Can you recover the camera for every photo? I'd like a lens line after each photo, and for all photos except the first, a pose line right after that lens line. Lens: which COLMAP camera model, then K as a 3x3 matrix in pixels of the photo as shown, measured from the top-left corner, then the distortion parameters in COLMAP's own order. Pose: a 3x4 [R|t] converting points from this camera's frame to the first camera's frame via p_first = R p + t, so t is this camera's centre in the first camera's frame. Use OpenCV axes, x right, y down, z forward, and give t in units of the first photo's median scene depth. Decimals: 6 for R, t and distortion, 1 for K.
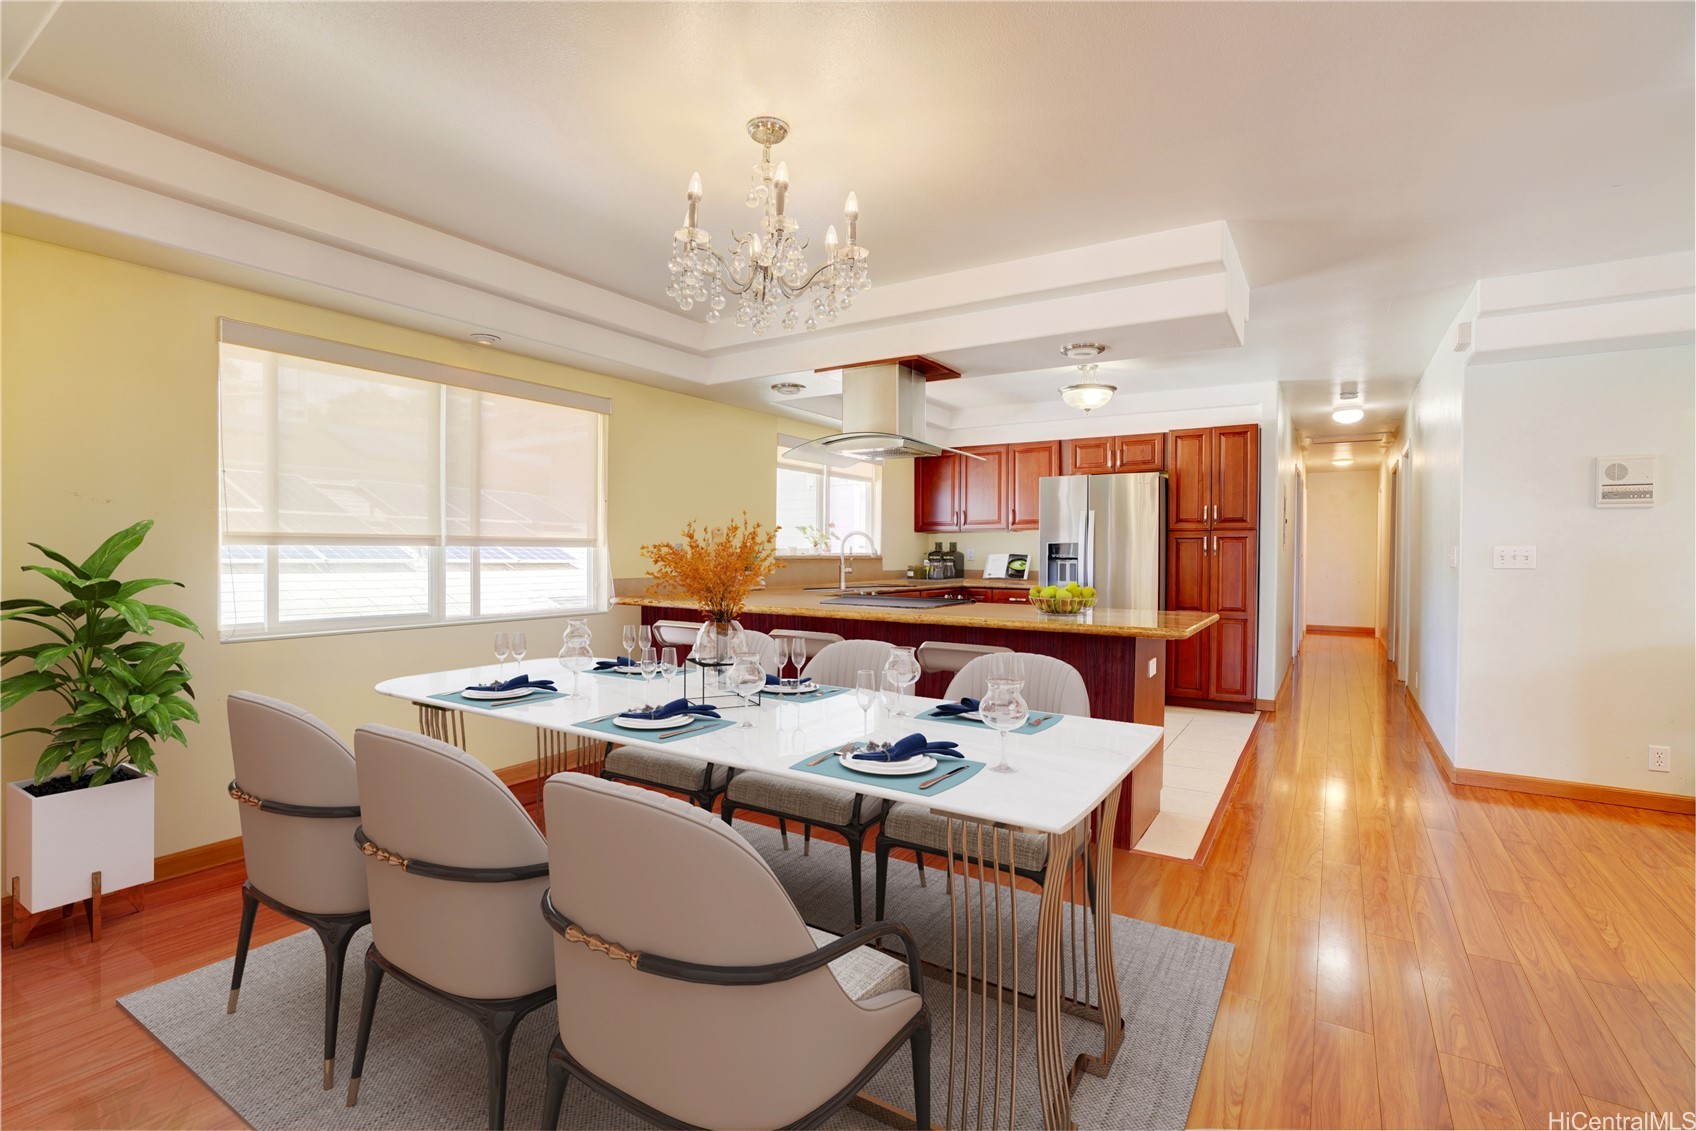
lens RADIAL K [[775.9, 0, 848.0], [0, 775.9, 565.5], [0, 0, 1]] dist [-0.001679, 0.000163]
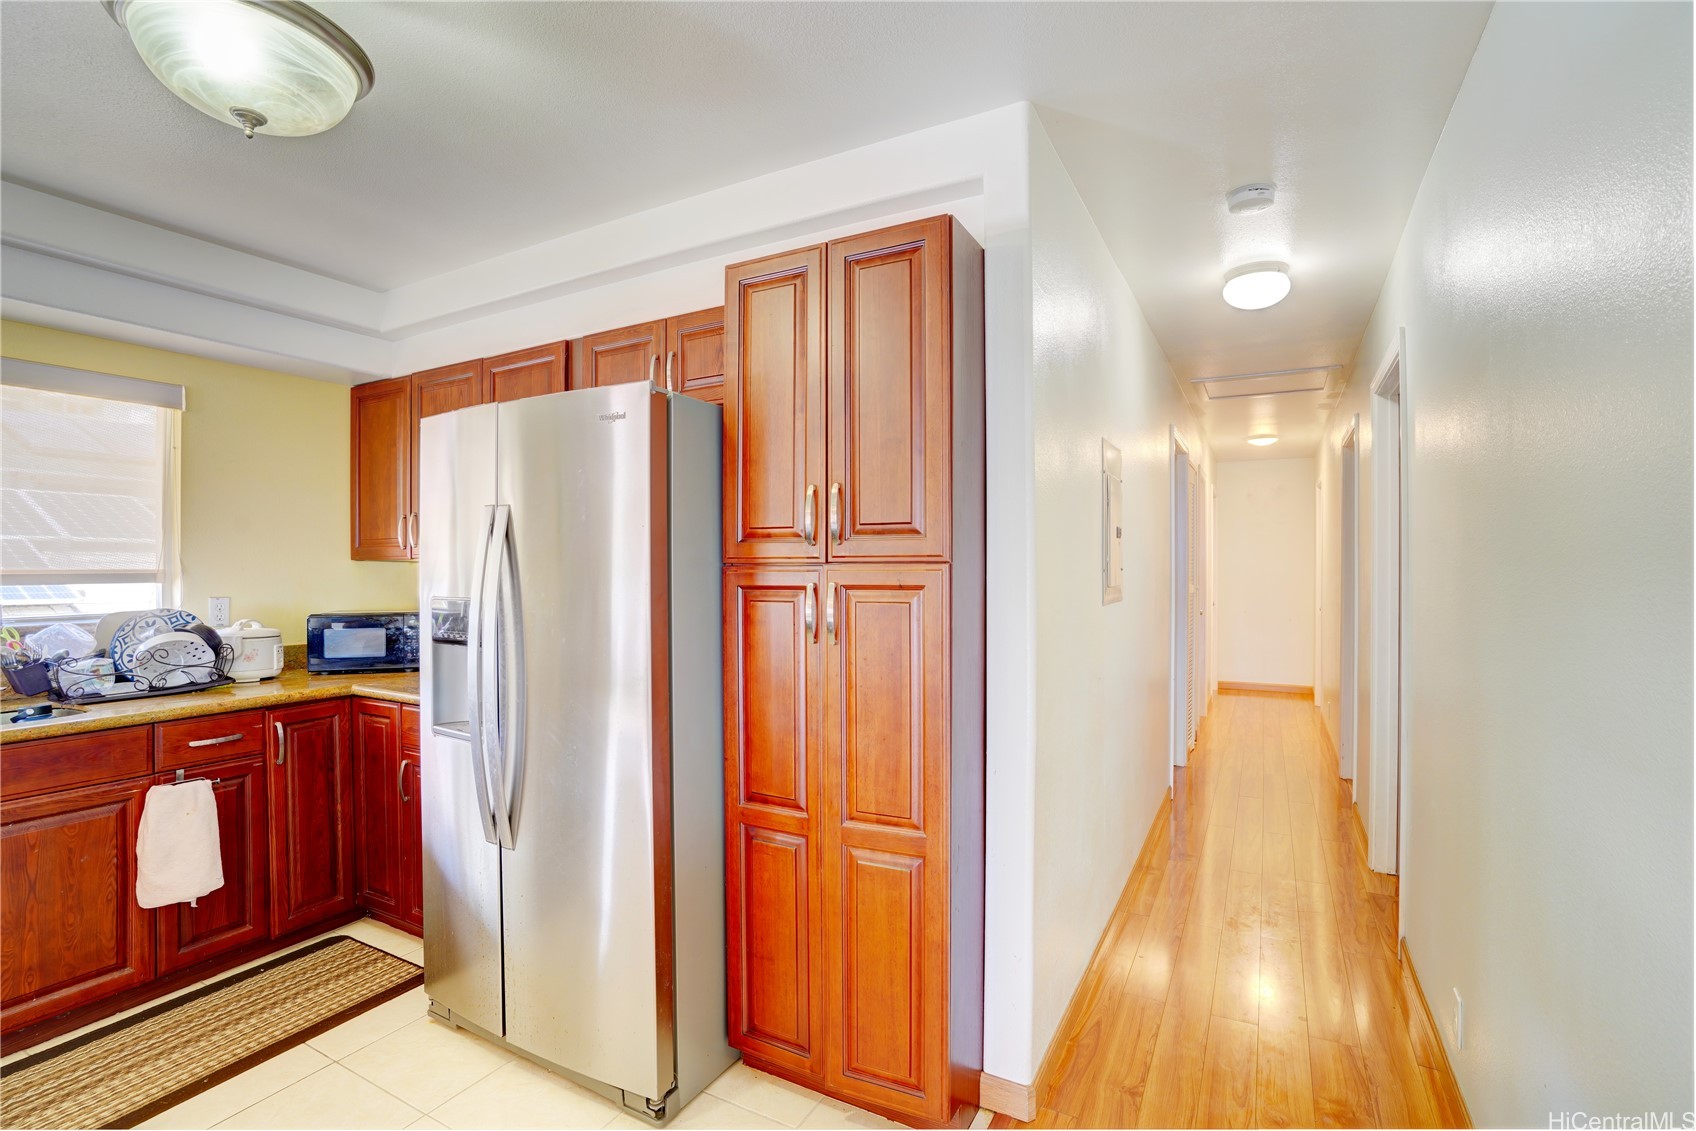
lens RADIAL K [[766.4, 0, 840.7], [0, 766.4, 580.9], [0, 0, 1]] dist [0.000208, 0.000097]
pose [[0.998762, -0.015274, 0.047349, 0.381768], [0.015286, 0.999883, 0.000108, -0.031826], [-0.047345, 0.000616, 0.998878, 0.568620]]
